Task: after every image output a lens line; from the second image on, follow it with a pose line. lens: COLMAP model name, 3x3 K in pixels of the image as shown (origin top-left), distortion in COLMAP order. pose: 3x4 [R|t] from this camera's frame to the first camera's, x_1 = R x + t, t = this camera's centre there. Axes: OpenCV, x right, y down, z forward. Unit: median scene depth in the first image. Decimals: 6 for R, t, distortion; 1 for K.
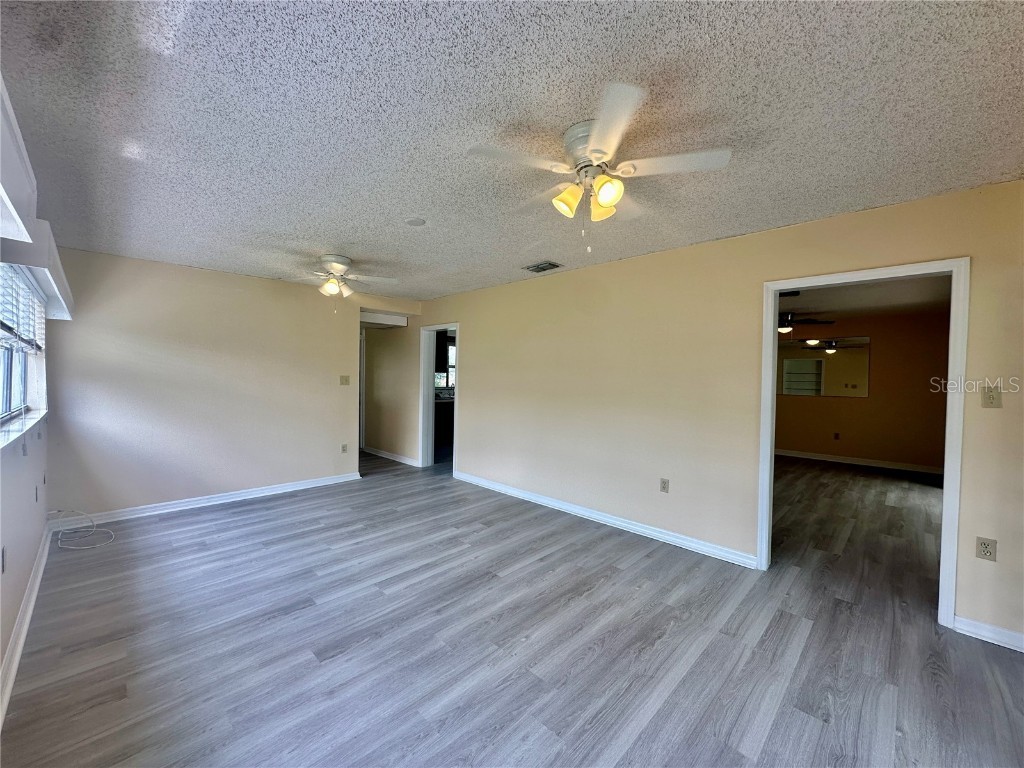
lens RADIAL K [[409.8, 0, 518.4], [0, 409.8, 381.9], [0, 0, 1]] dist [-0.003071, 0.001329]
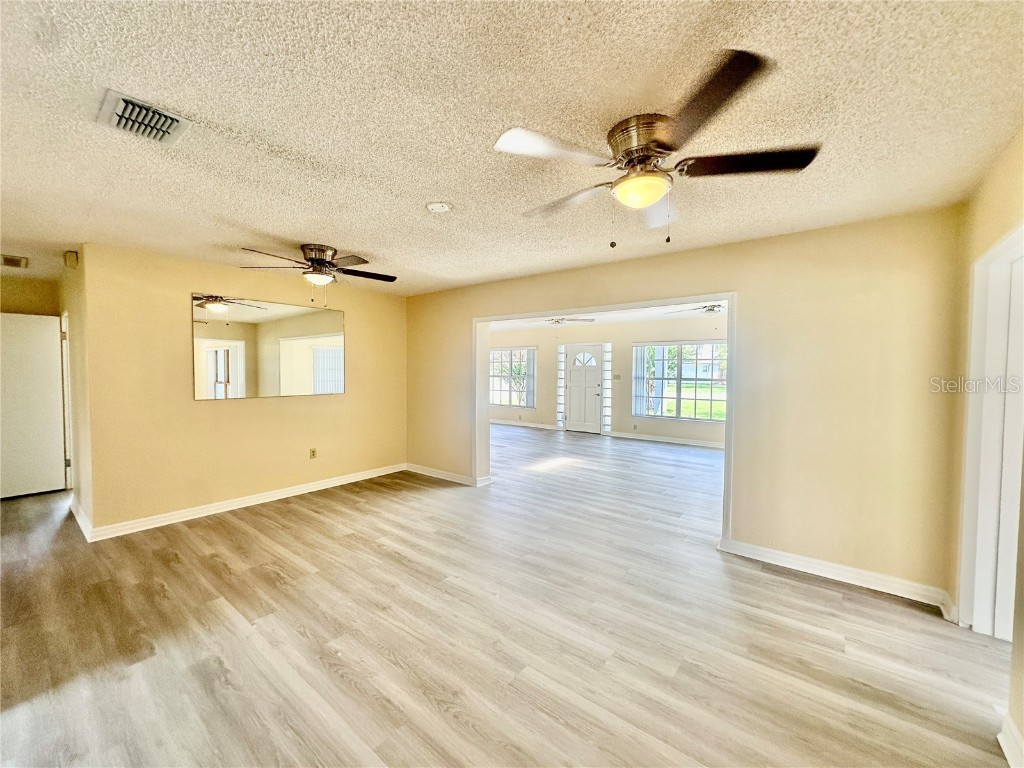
lens RADIAL K [[409.8, 0, 509.4], [0, 409.8, 384.6], [0, 0, 1]] dist [-0.003071, 0.001329]
pose [[-0.093039, -0.050398, 0.994386, 0.089873], [0.000710, 0.998714, 0.050684, -0.016175], [-0.995662, 0.005421, -0.092883, 0.818489]]
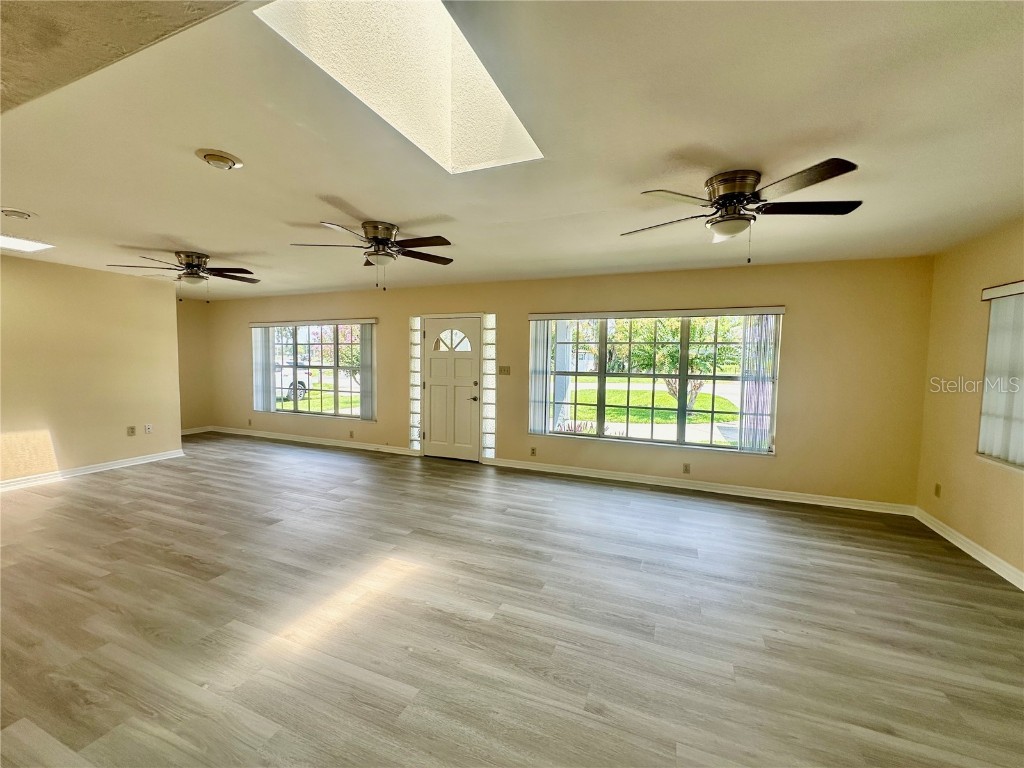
lens RADIAL K [[409.8, 0, 510.0], [0, 409.8, 383.7], [0, 0, 1]] dist [-0.003071, 0.001329]
pose [[-0.369314, -0.075665, 0.926219, 0.645617], [-0.010120, 0.996948, 0.077407, -0.009225], [-0.929250, 0.019215, -0.368952, 0.629050]]
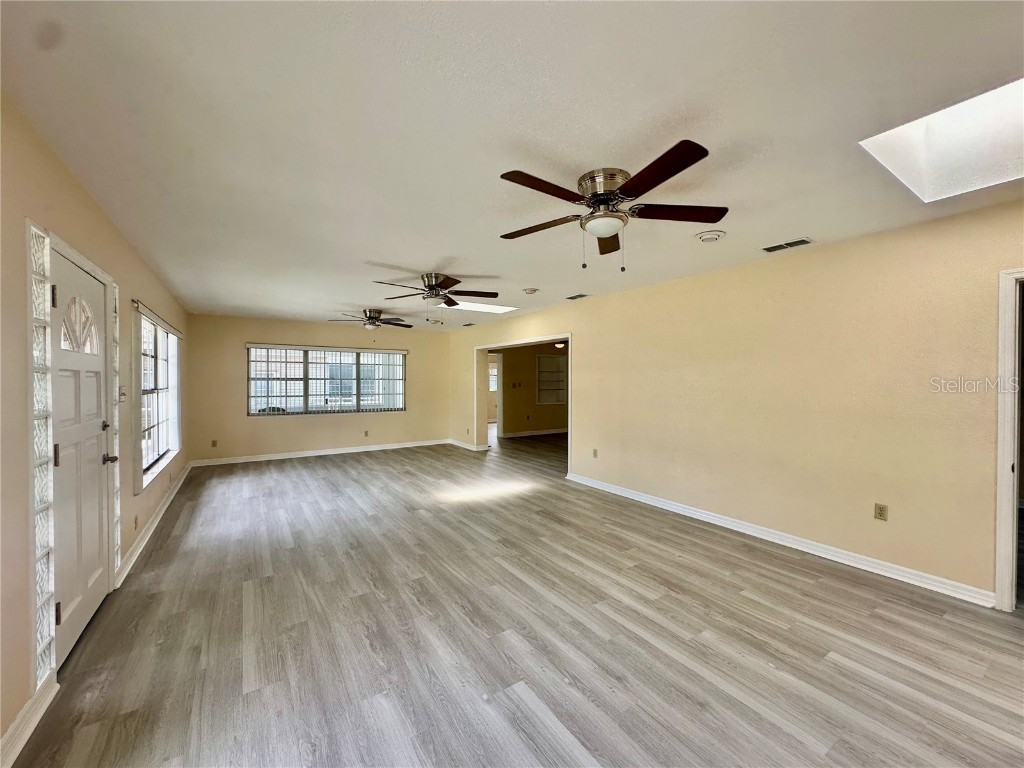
lens RADIAL K [[409.8, 0, 512.5], [0, 409.8, 387.2], [0, 0, 1]] dist [-0.003071, 0.001329]
pose [[-0.214576, 0.000674, -0.976707, 1.800781], [-0.015312, 0.999875, 0.004054, 0.013887], [0.976587, 0.015825, -0.214539, 0.853183]]
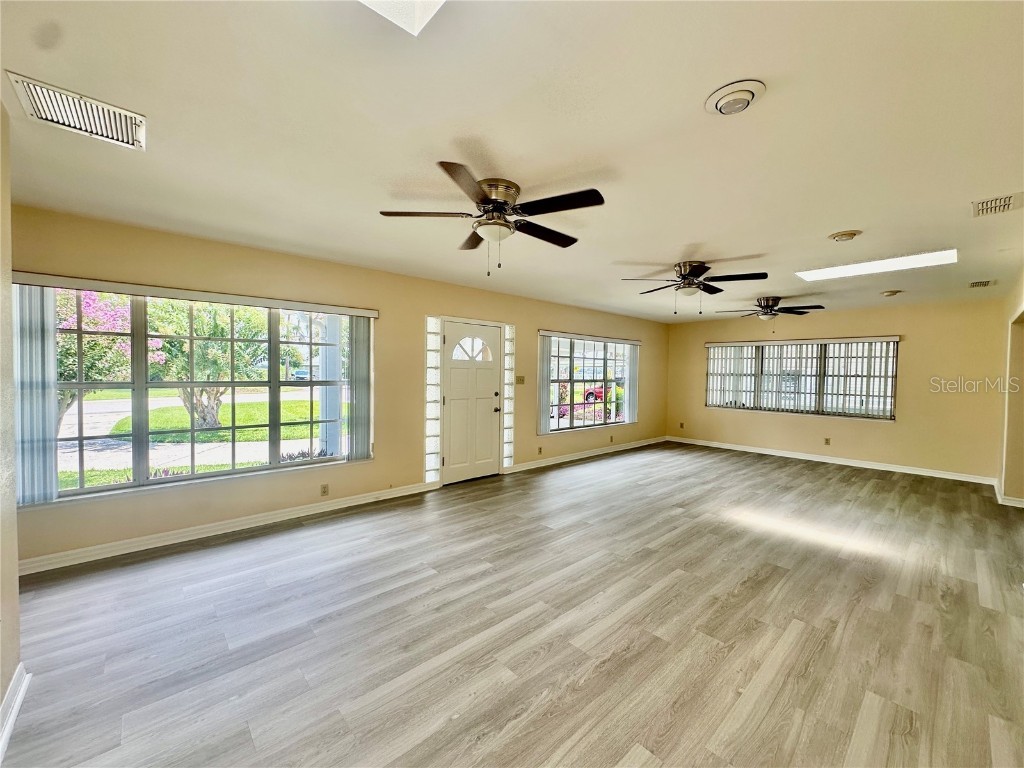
lens RADIAL K [[409.8, 0, 512.5], [0, 409.8, 382.6], [0, 0, 1]] dist [-0.003071, 0.001329]
pose [[-0.997603, -0.030204, 0.062253, 1.406248], [-0.027969, 0.998943, 0.036470, 0.002769], [-0.063289, 0.034642, -0.997394, 1.232913]]
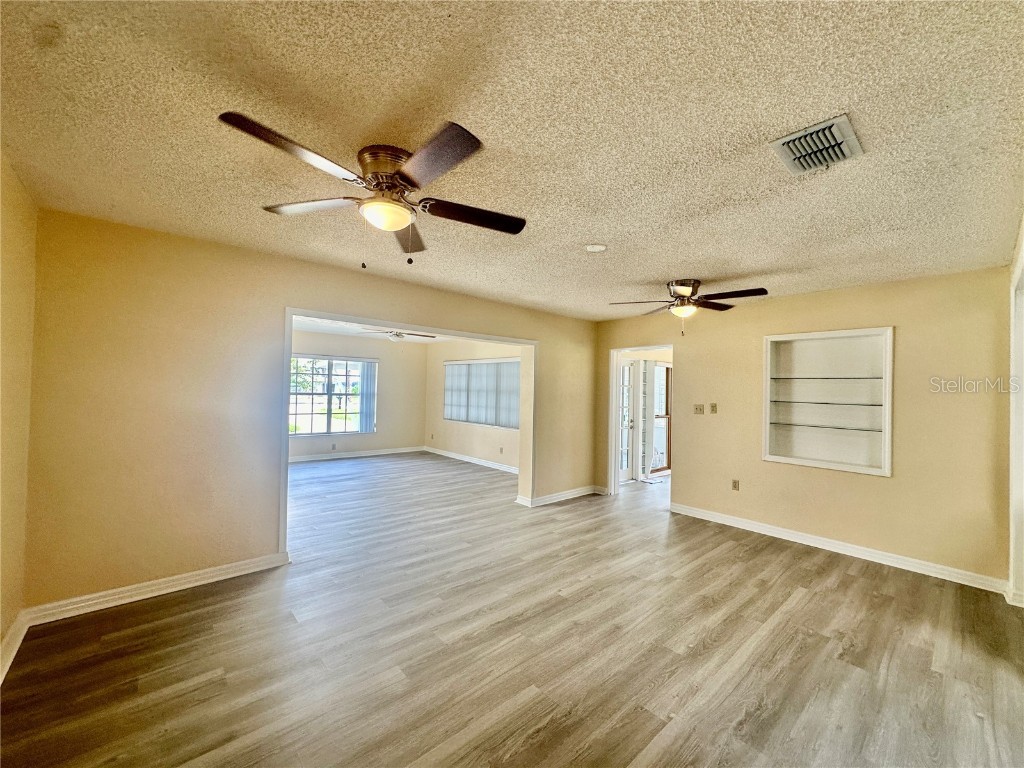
lens RADIAL K [[409.8, 0, 516.2], [0, 409.8, 381.3], [0, 0, 1]] dist [-0.003071, 0.001329]
pose [[-0.996655, -0.036477, 0.073136, 0.545678], [-0.037508, 0.999215, -0.012775, -0.013515], [-0.072613, -0.015475, -0.997240, 1.298462]]
